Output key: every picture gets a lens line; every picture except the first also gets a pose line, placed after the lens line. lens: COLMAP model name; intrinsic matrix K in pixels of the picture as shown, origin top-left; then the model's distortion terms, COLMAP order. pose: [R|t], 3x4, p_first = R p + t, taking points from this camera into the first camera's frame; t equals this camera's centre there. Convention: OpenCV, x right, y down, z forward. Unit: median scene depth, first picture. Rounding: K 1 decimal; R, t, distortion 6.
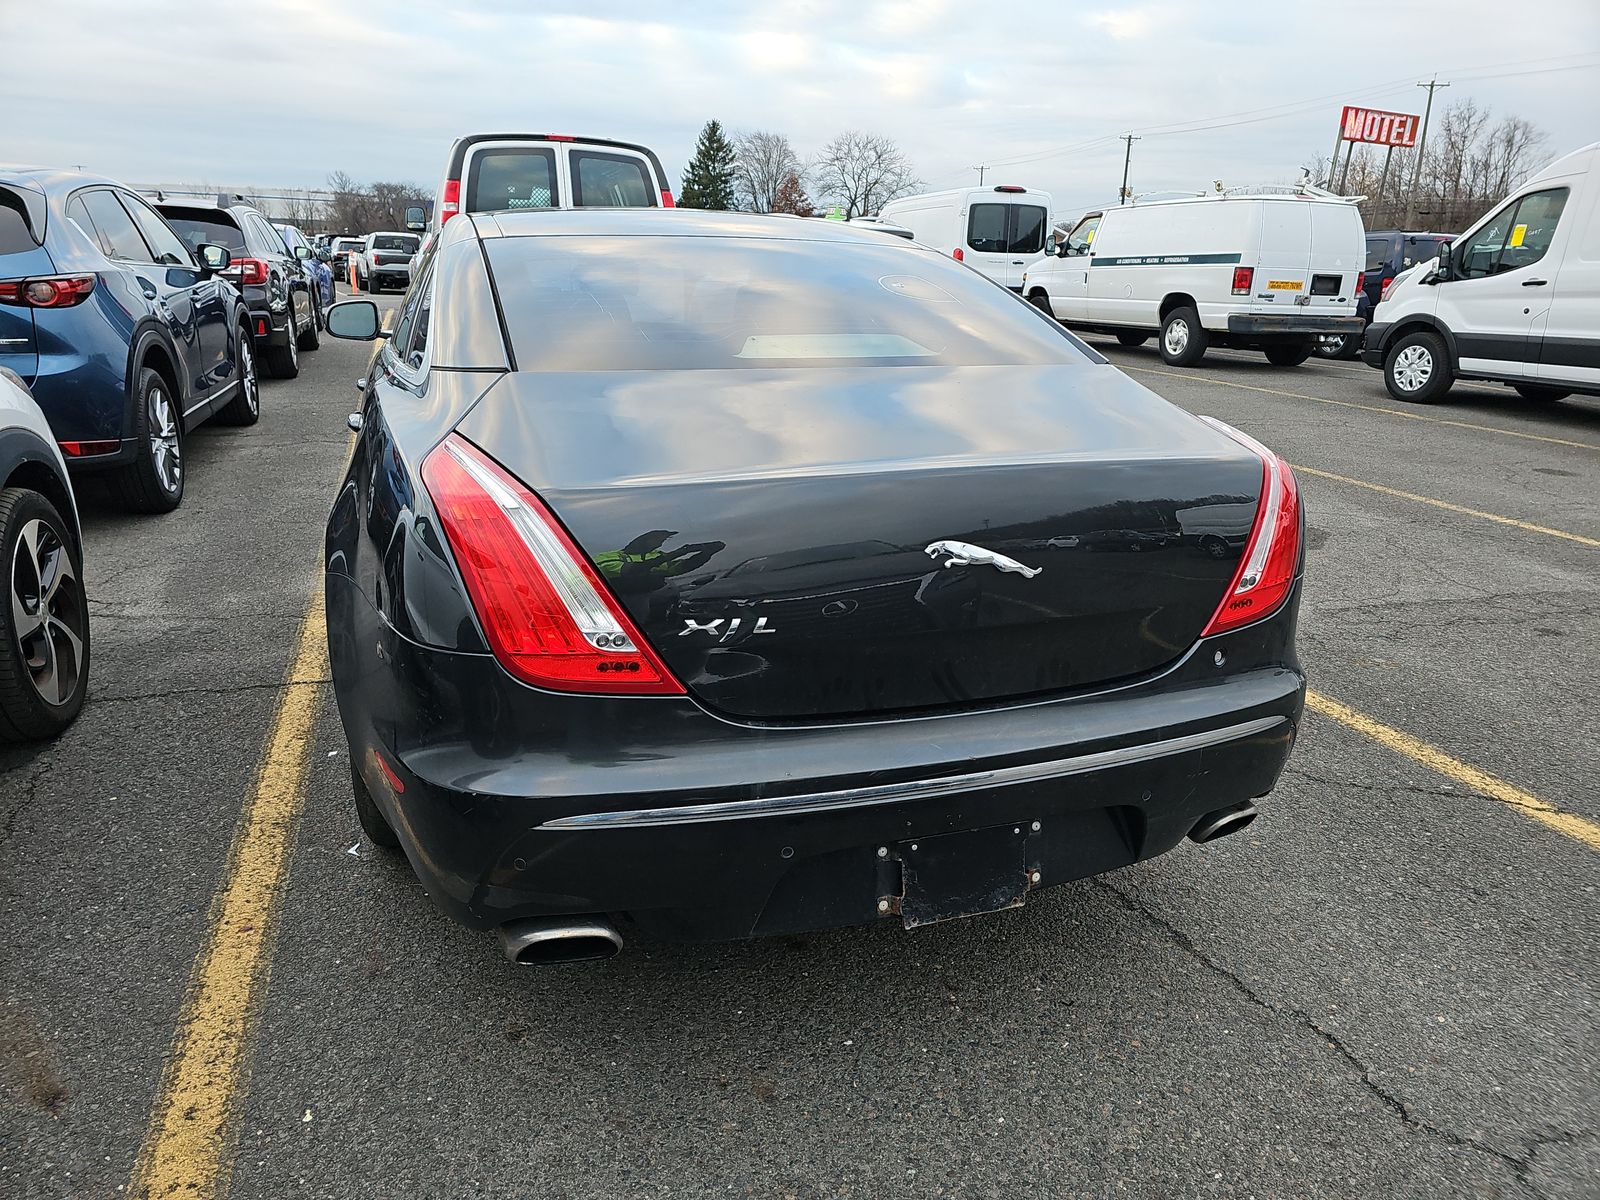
lens RADIAL K [[1000.0, 0, 799.9], [0, 1000.0, 610.6], [0, 0, 1]] dist [0.045407, -0.037037]
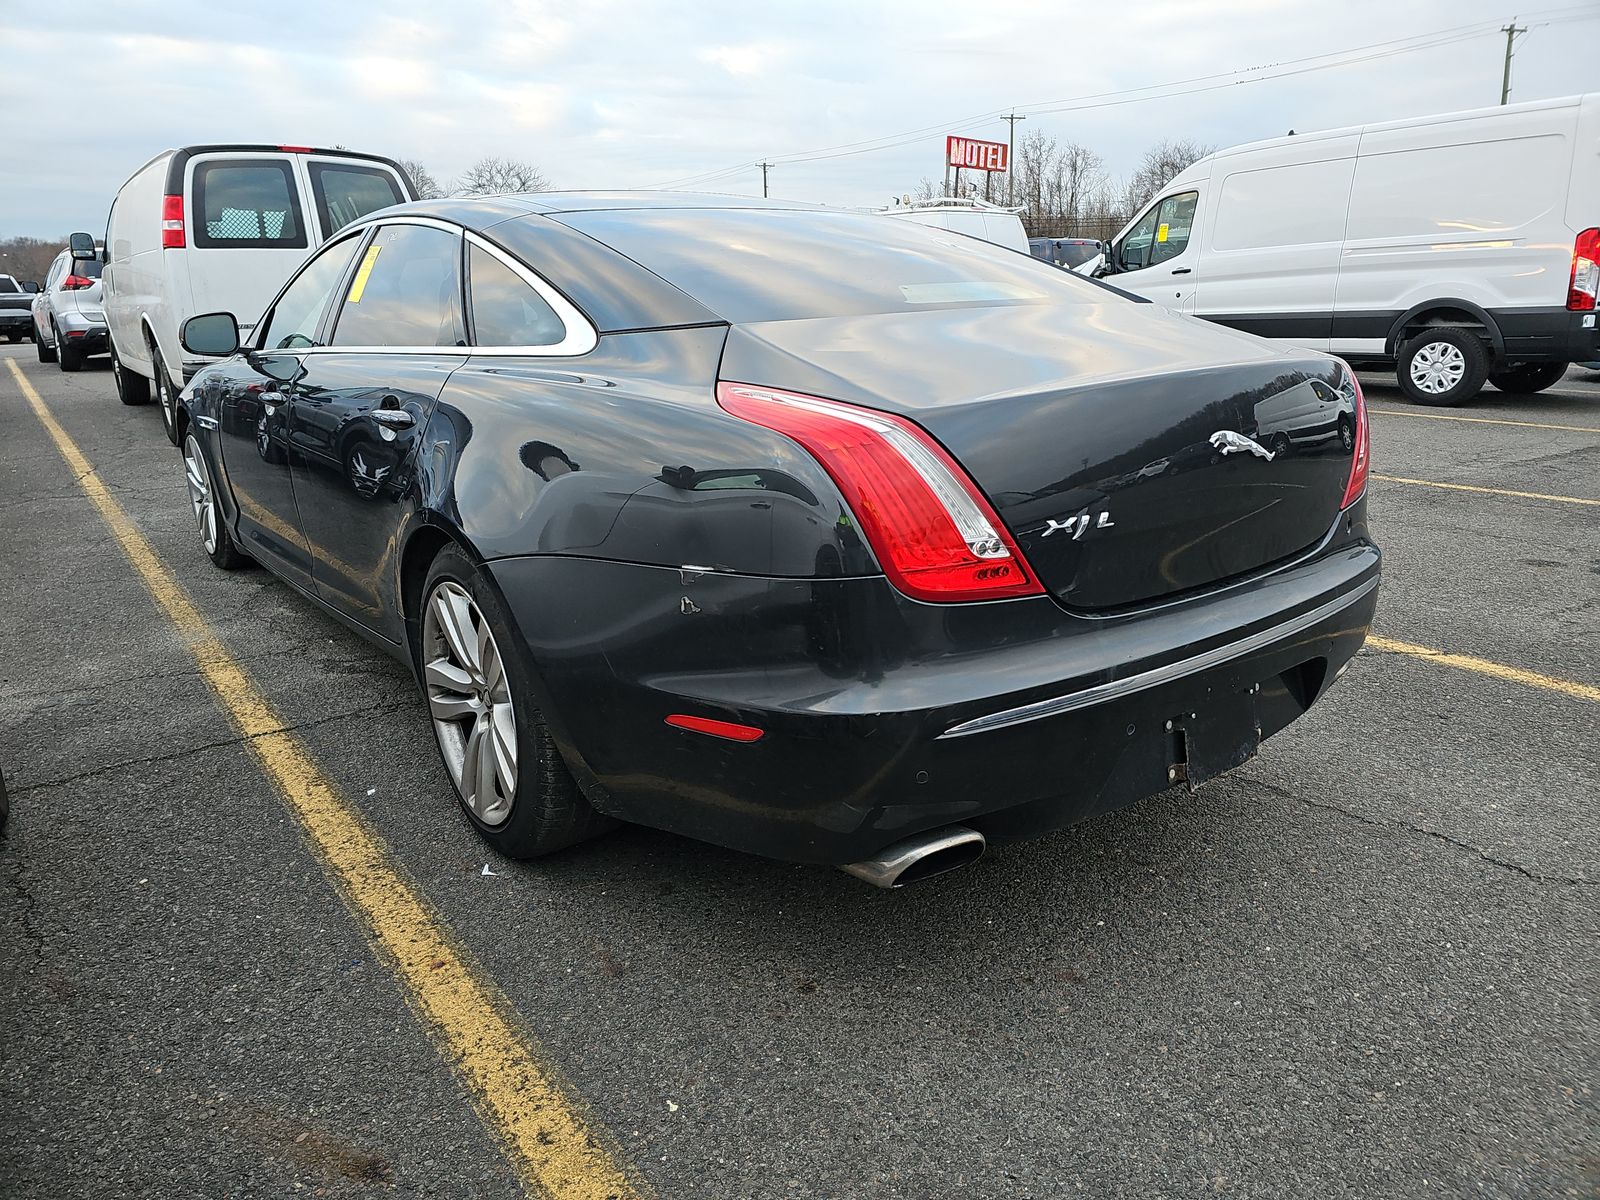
lens RADIAL K [[996.2, 0, 781.7], [0, 996.2, 603.7], [0, 0, 1]] dist [0.052341, -0.042881]
pose [[0.951110, -0.129410, 0.280434, -0.125915], [0.137321, 0.990489, -0.008661, 0.012193], [-0.276646, 0.046747, 0.959834, 0.010339]]
